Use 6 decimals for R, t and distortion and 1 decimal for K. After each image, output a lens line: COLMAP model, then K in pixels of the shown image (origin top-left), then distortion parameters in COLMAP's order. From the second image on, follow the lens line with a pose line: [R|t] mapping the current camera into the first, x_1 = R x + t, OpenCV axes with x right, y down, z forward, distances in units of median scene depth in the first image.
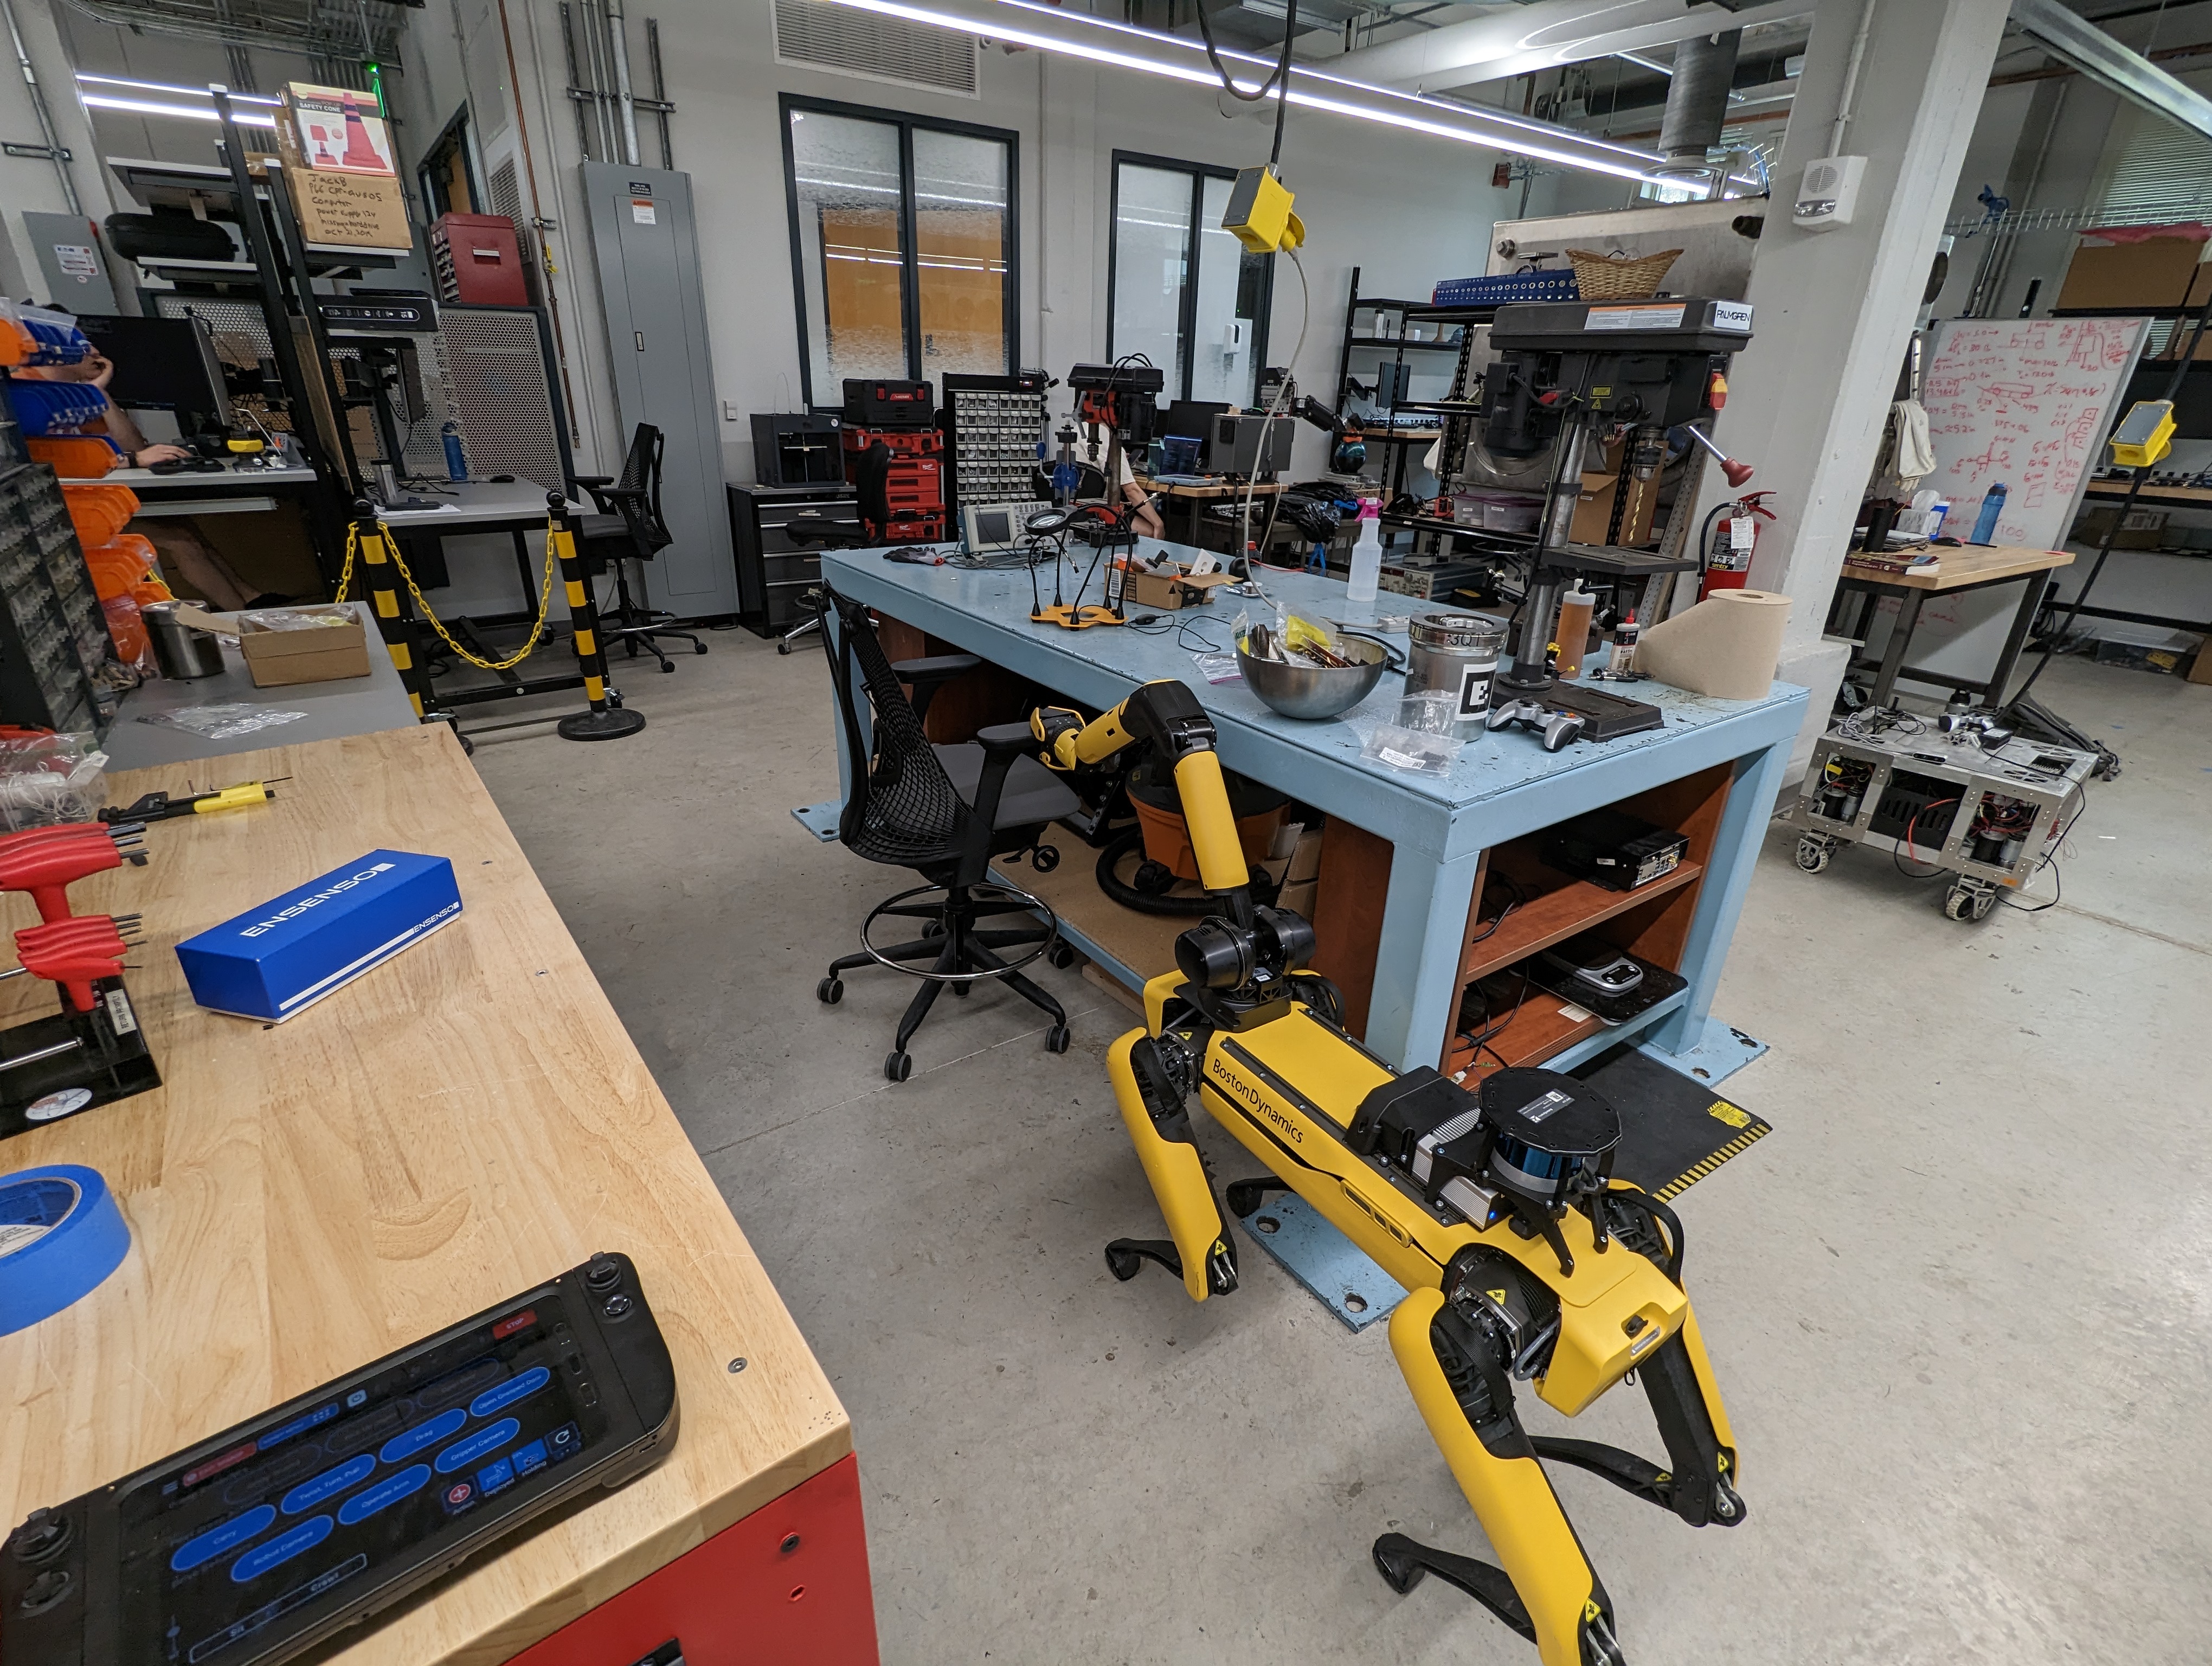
lens RADIAL K [[1045.6, 0, 1106.0], [0, 1045.6, 833.0], [0, 0, 1]] dist [-0.002345, -0.000424]
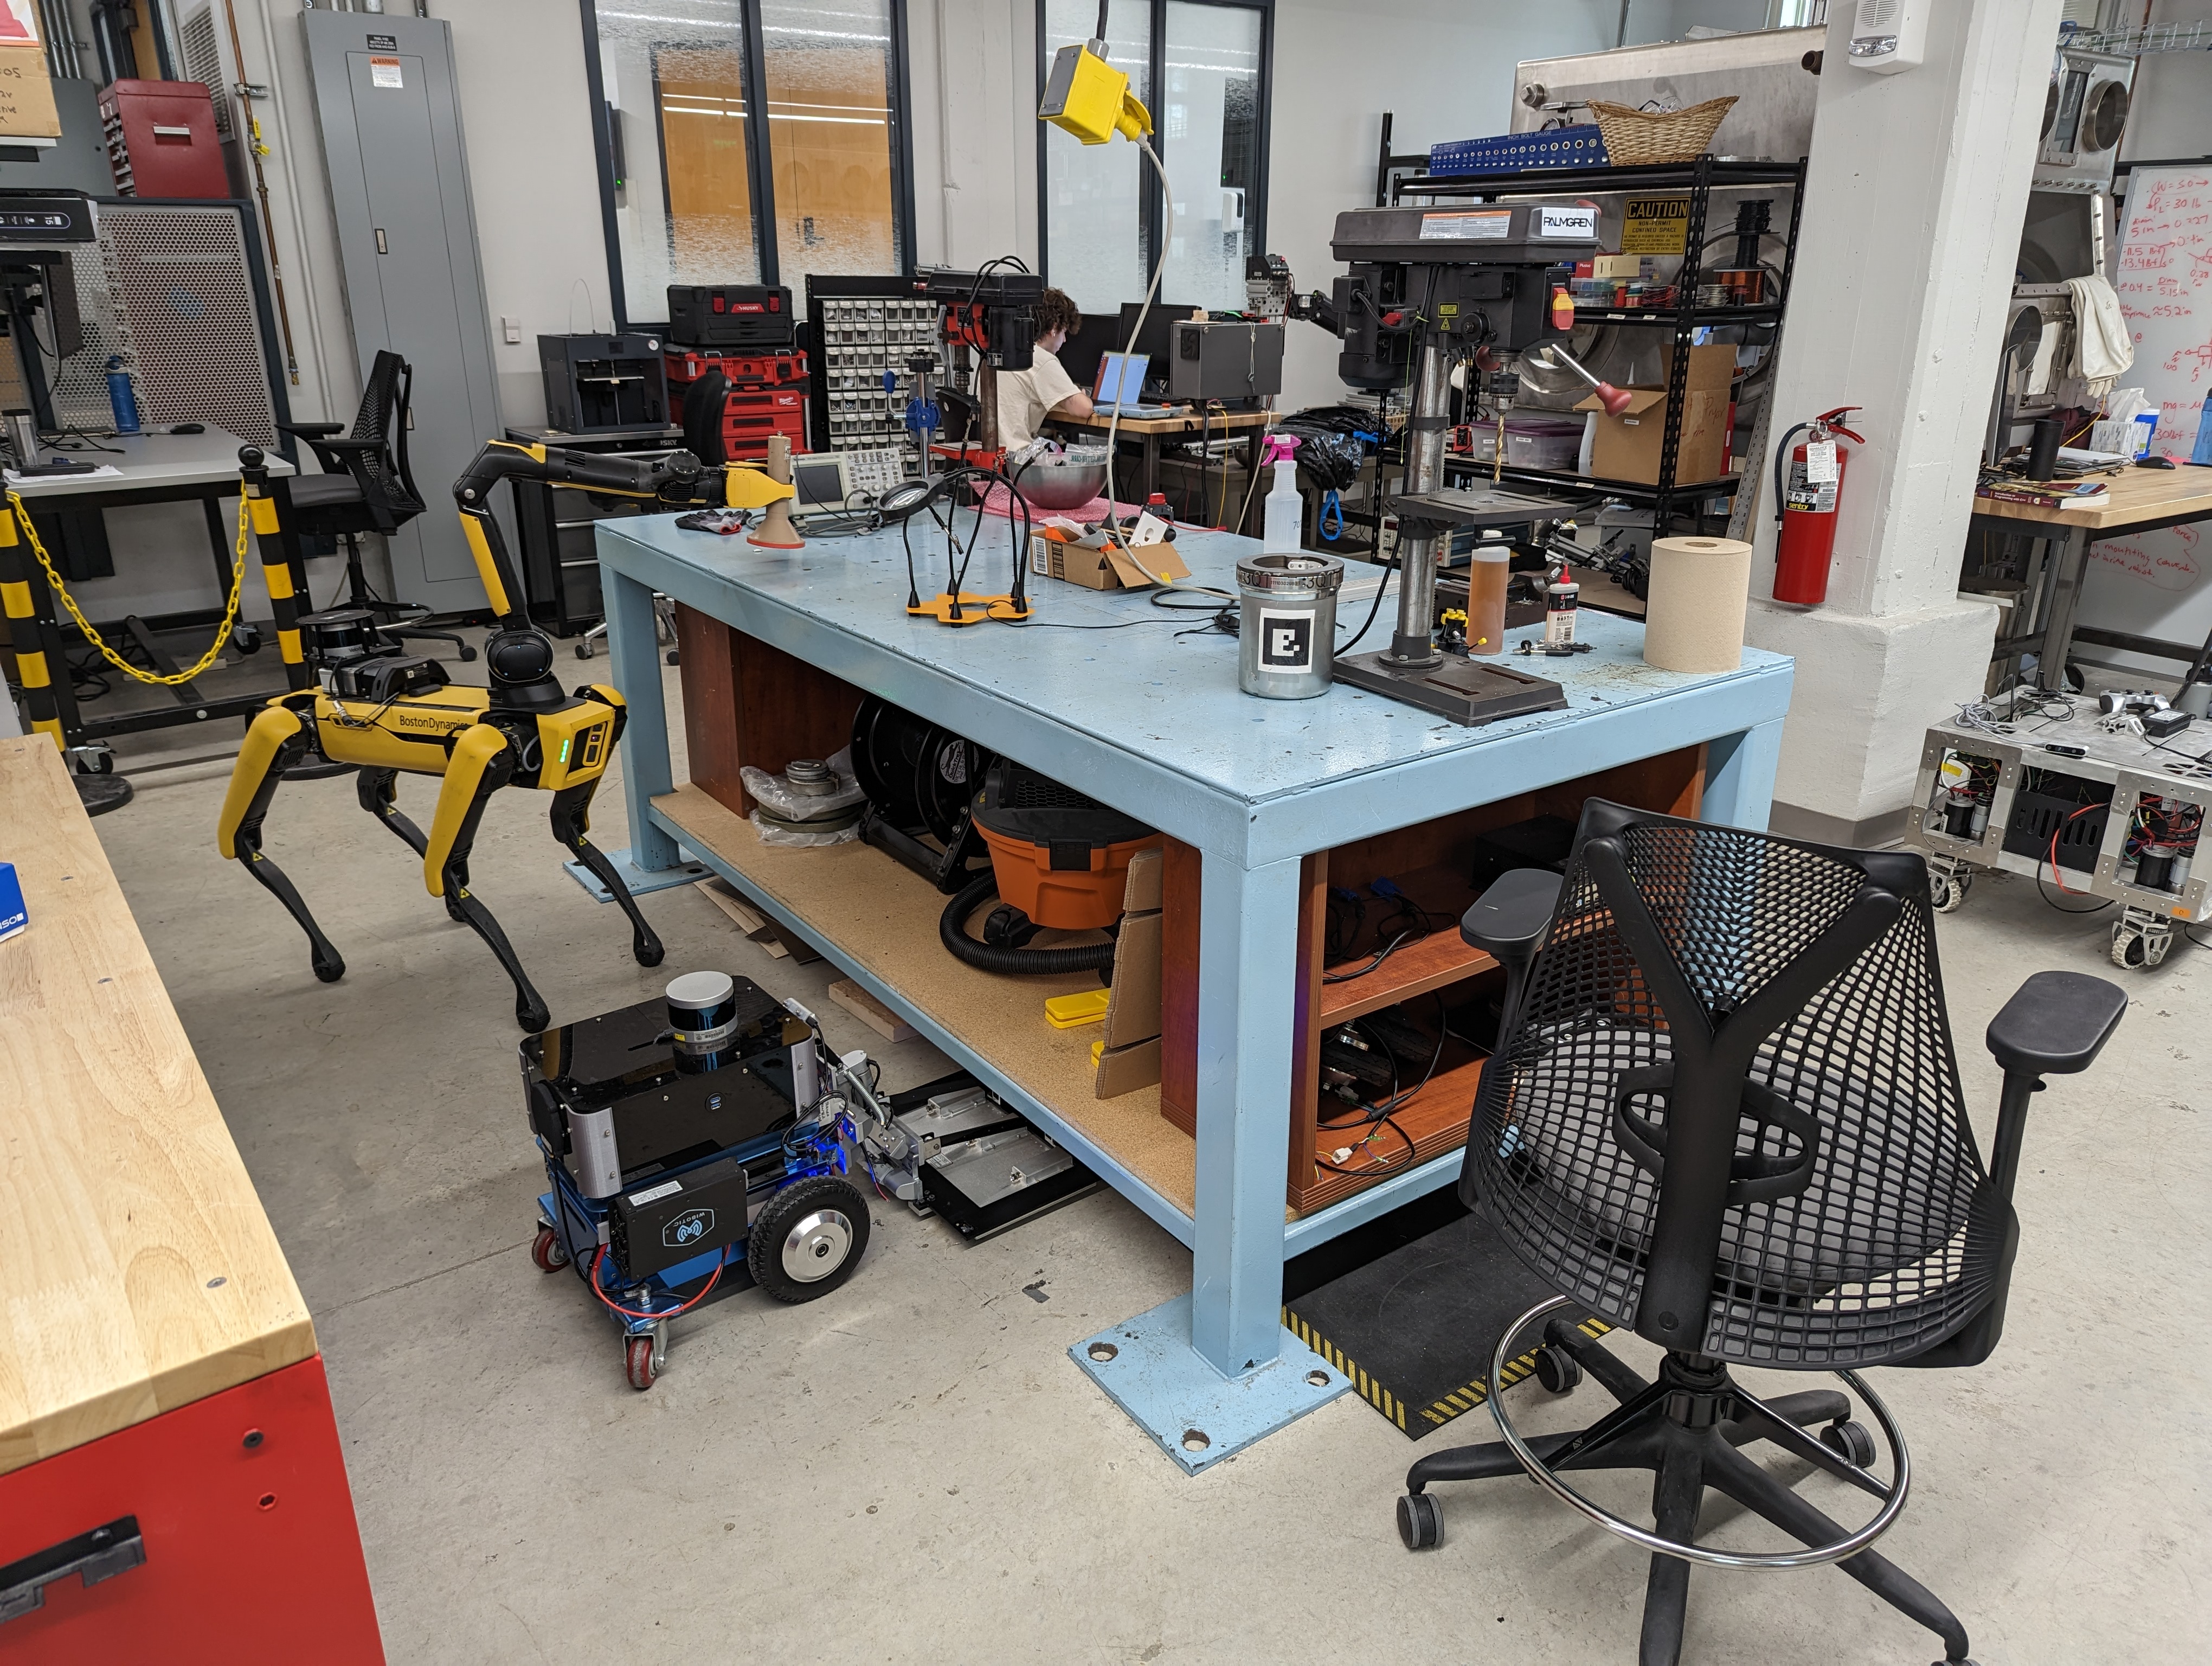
lens RADIAL K [[1539.2, 0, 1114.0], [0, 1539.2, 795.2], [0, 0, 1]] dist [0.064330, -0.056383]
pose [[0.999683, -0.025140, -0.001631, 0.087591], [0.024934, 0.996589, -0.078666, 0.025435], [0.003603, 0.078600, 0.996900, -0.094446]]
